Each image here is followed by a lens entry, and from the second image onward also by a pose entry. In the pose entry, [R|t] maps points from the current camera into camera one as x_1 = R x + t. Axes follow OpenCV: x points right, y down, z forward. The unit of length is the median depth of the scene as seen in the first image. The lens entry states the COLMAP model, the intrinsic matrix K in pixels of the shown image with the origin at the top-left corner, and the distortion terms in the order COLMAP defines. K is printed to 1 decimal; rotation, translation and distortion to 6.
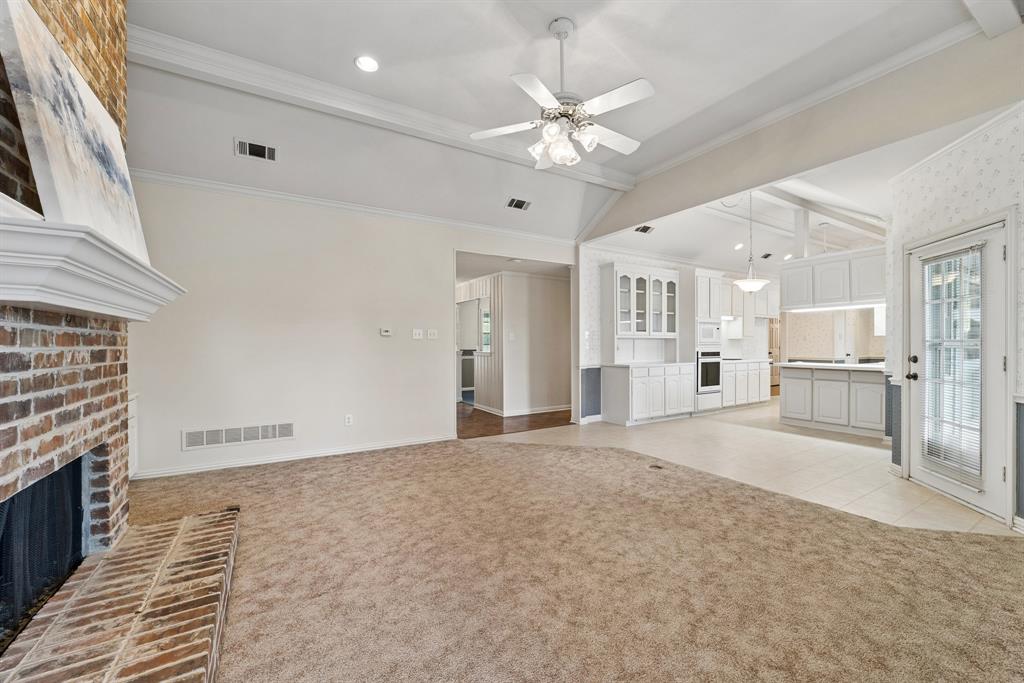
lens RADIAL K [[417.1, 0, 515.0], [0, 417.1, 343.4], [0, 0, 1]] dist [-0.008982, 0.000666]
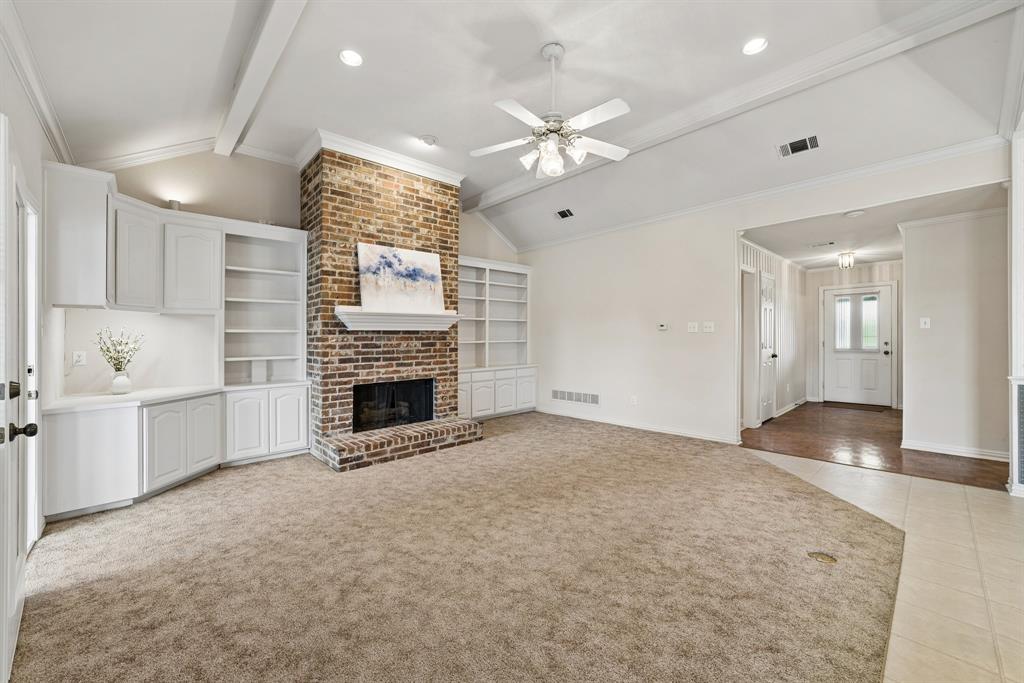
lens RADIAL K [[404.2, 0, 508.6], [0, 404.2, 337.3], [0, 0, 1]] dist [-0.019800, 0.000385]
pose [[0.190013, -0.003237, -0.981776, 1.001738], [0.011759, 0.999930, -0.001020, -0.004790], [0.981711, -0.011351, 0.190038, 0.616162]]
